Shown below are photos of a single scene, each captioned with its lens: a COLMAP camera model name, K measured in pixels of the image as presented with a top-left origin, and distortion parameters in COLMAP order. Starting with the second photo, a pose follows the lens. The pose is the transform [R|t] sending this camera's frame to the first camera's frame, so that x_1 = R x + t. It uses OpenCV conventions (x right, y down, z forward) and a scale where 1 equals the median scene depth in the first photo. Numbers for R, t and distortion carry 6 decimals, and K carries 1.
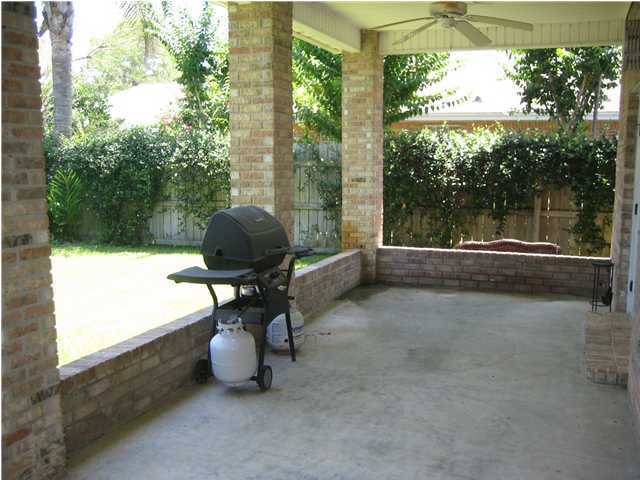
lens RADIAL K [[659.4, 0, 327.6], [0, 659.4, 250.6], [0, 0, 1]] dist [-0.166963, 0.211176]
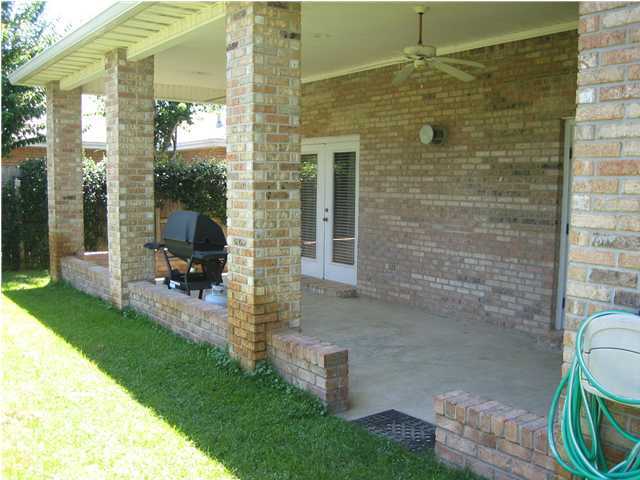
lens RADIAL K [[659.4, 0, 327.6], [0, 659.4, 250.6], [0, 0, 1]] dist [-0.166963, 0.211176]
pose [[0.544522, -0.077402, 0.835167, -1.150856], [0.107564, 0.993955, 0.021987, 0.020400], [-0.831821, 0.077862, 0.549556, -0.031482]]
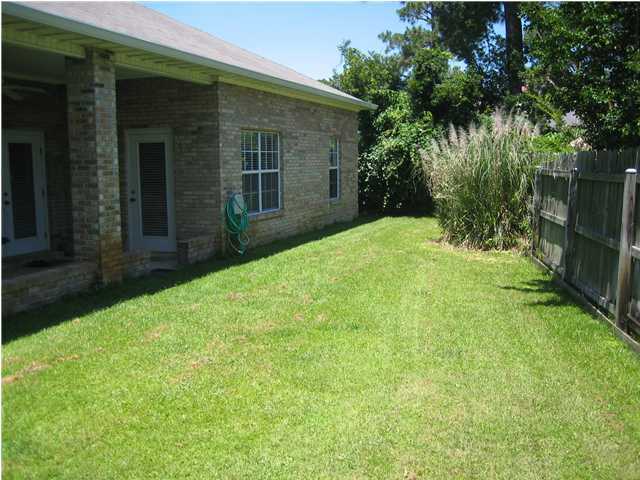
lens RADIAL K [[659.4, 0, 327.6], [0, 659.4, 250.6], [0, 0, 1]] dist [-0.166963, 0.211176]
pose [[-0.999331, 0.011432, -0.034745, -0.867181], [0.001335, 0.960671, 0.277686, -0.336046], [0.036553, 0.277454, -0.960043, 2.266590]]
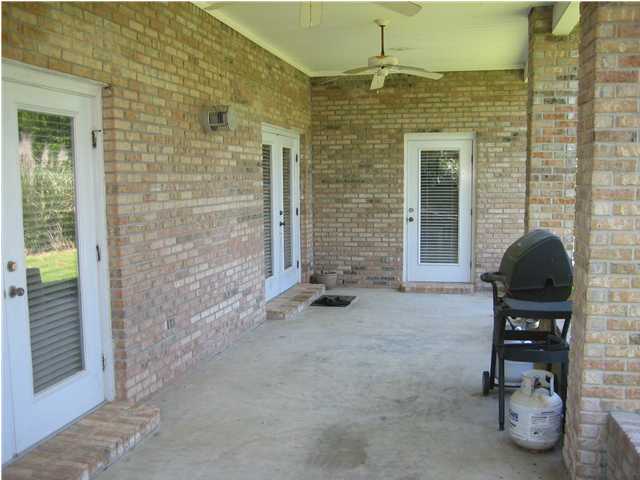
lens RADIAL K [[659.4, 0, 327.6], [0, 659.4, 250.6], [0, 0, 1]] dist [-0.166963, 0.211176]
pose [[-0.987824, 0.025884, -0.153410, 0.294439], [-0.013486, 0.968104, 0.250184, -0.256568], [0.154992, 0.249206, -0.955967, 1.787647]]
